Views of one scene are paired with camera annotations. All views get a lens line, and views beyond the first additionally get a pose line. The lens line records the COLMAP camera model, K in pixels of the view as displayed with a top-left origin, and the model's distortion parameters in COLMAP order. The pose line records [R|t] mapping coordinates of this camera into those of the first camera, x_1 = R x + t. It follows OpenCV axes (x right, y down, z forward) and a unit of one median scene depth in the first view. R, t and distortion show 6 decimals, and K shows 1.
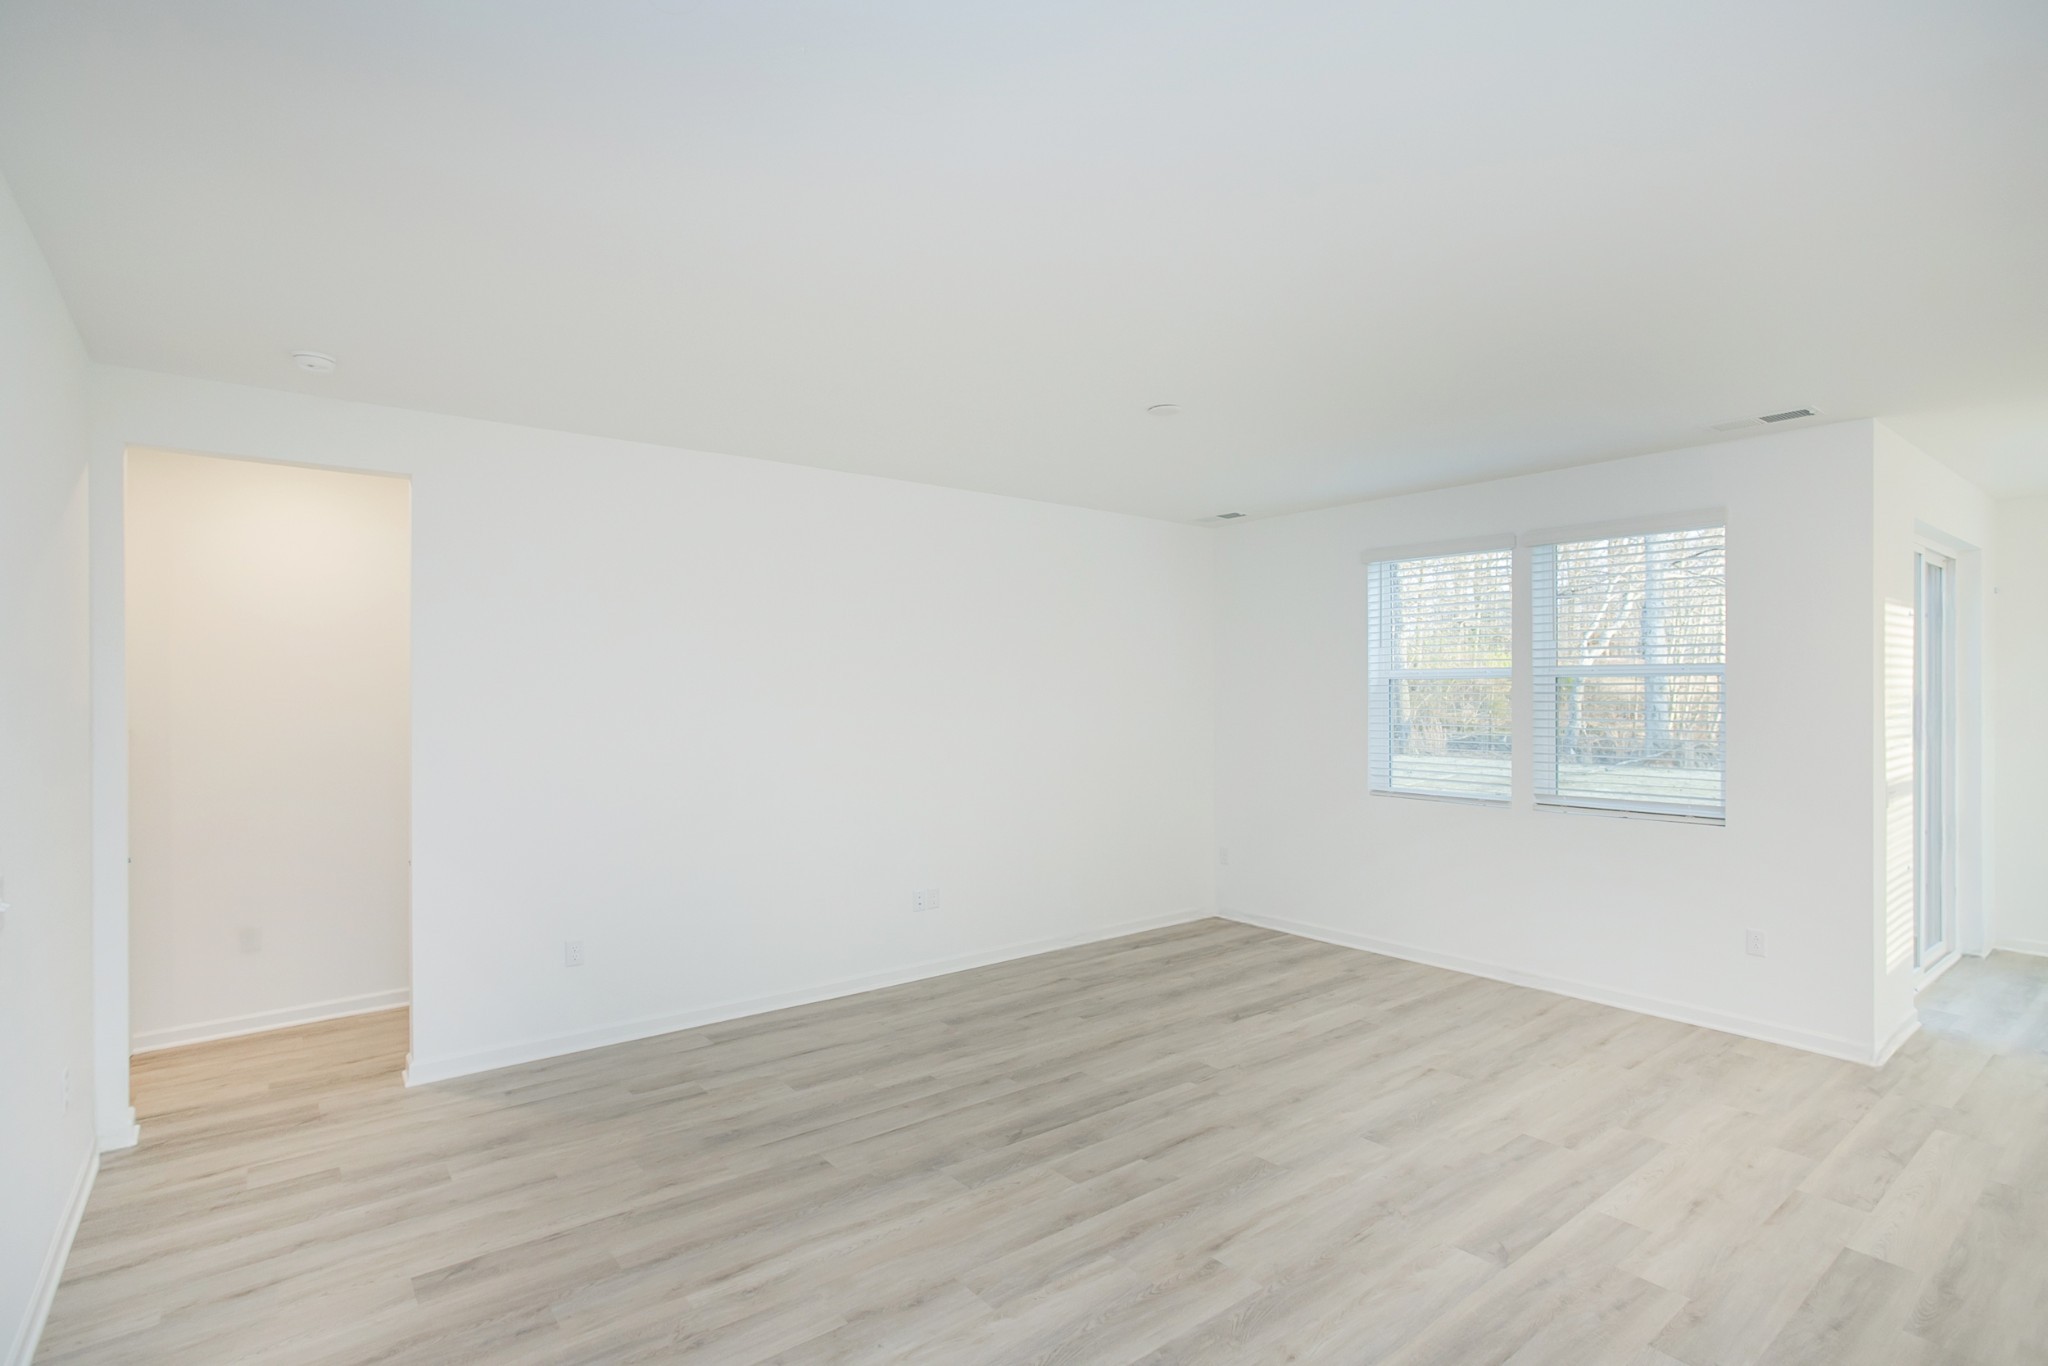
lens RADIAL K [[982.2, 0, 1027.2], [0, 982.2, 691.3], [0, 0, 1]] dist [-0.034072, 0.026554]
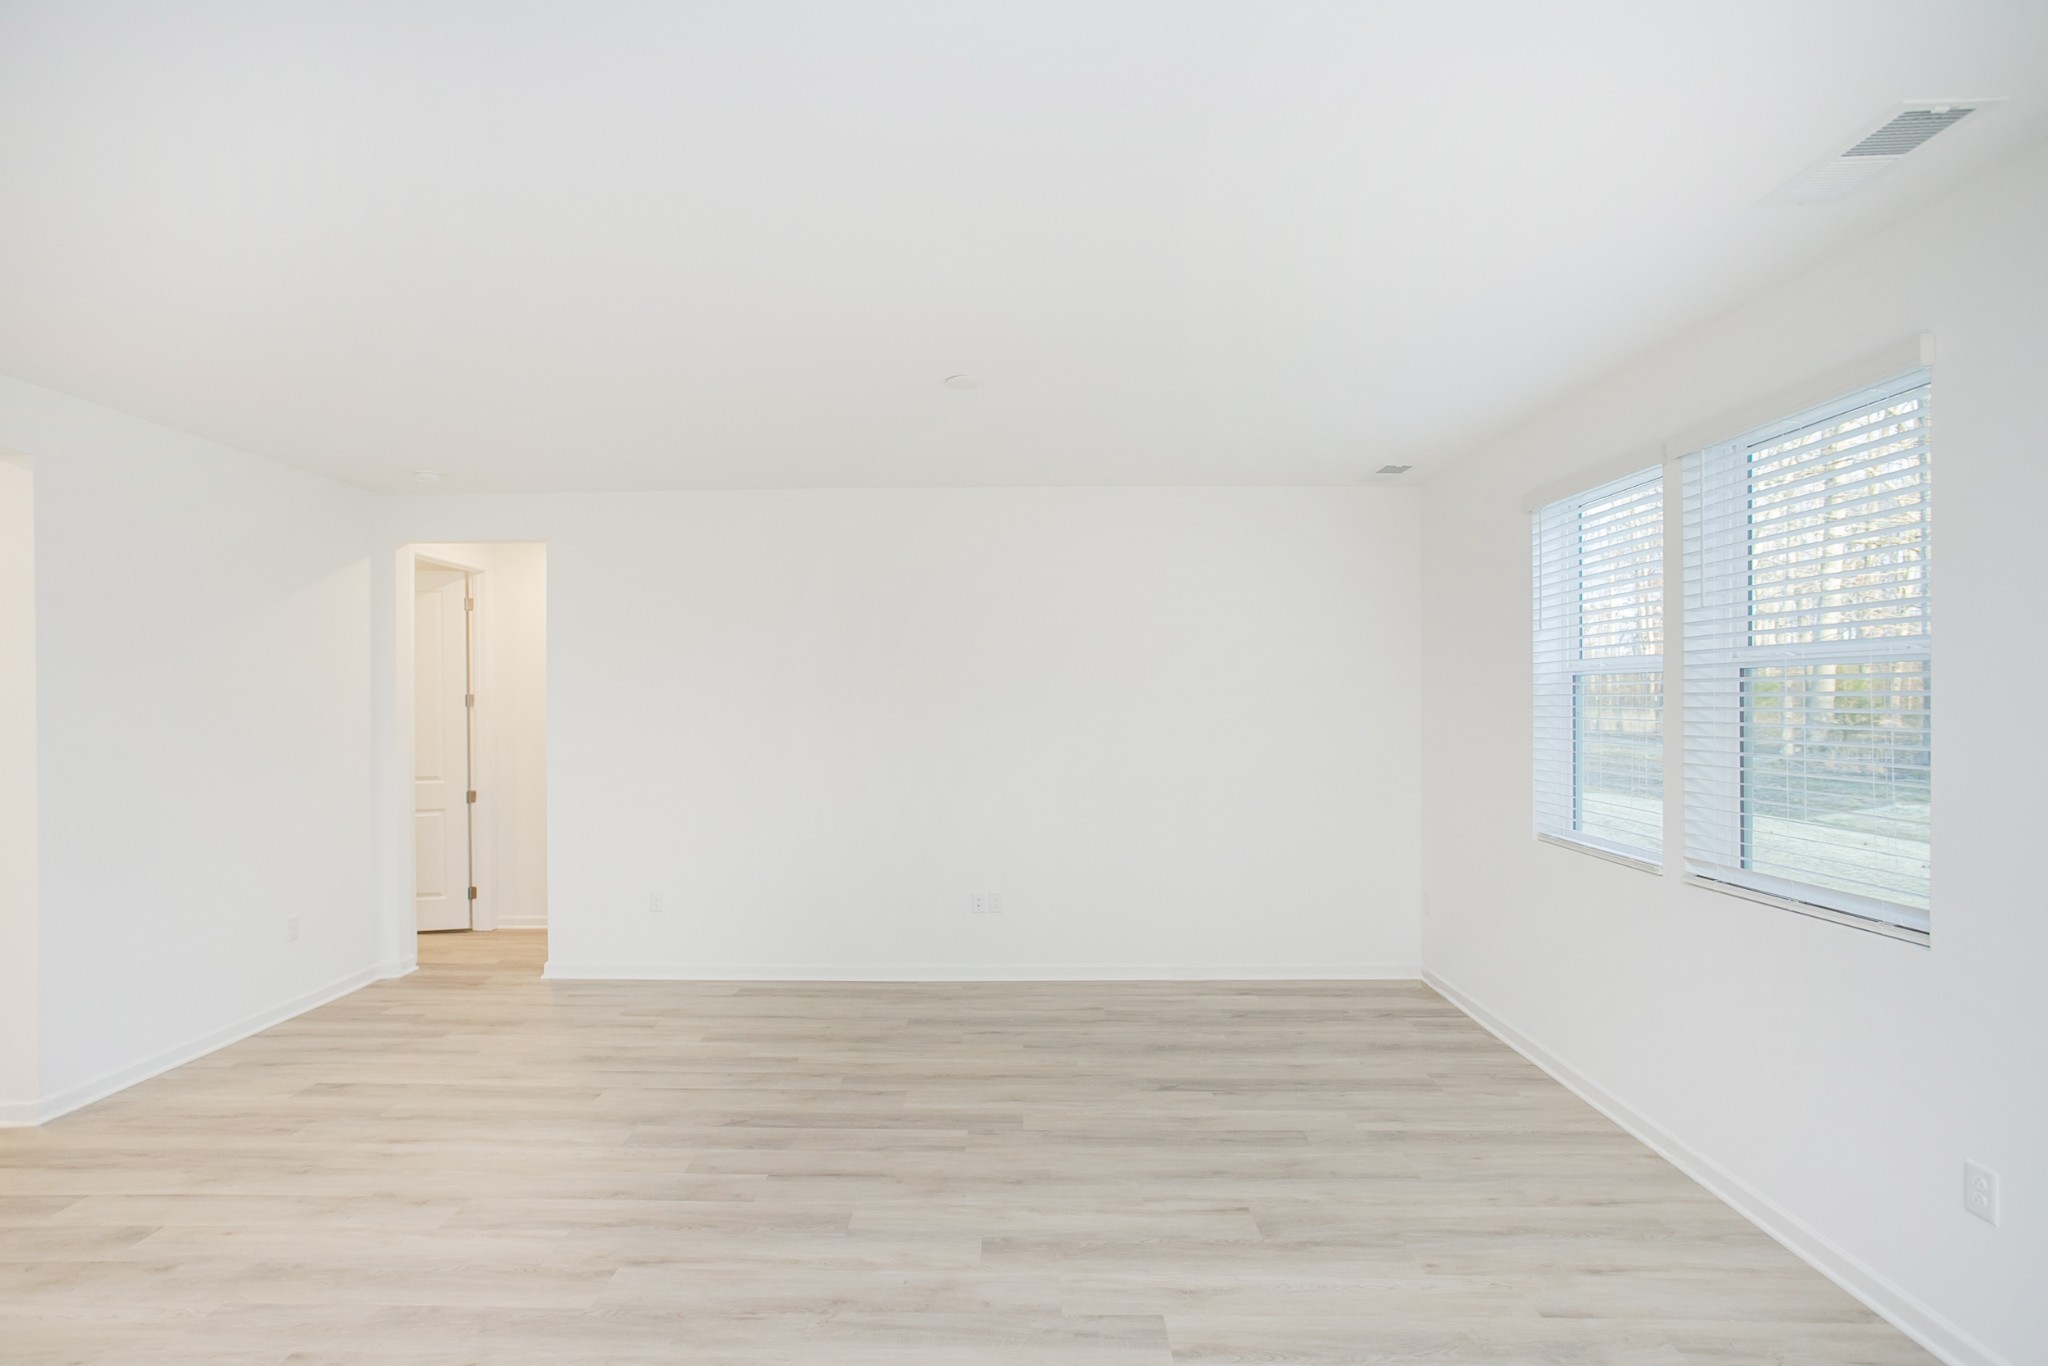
lens RADIAL K [[982.2, 0, 1027.2], [0, 982.2, 691.3], [0, 0, 1]] dist [-0.034072, 0.026554]
pose [[0.775094, -0.007022, -0.631806, 0.675743], [0.004834, 0.999975, -0.005183, 0.001299], [0.631827, 0.000963, 0.775109, 0.294067]]
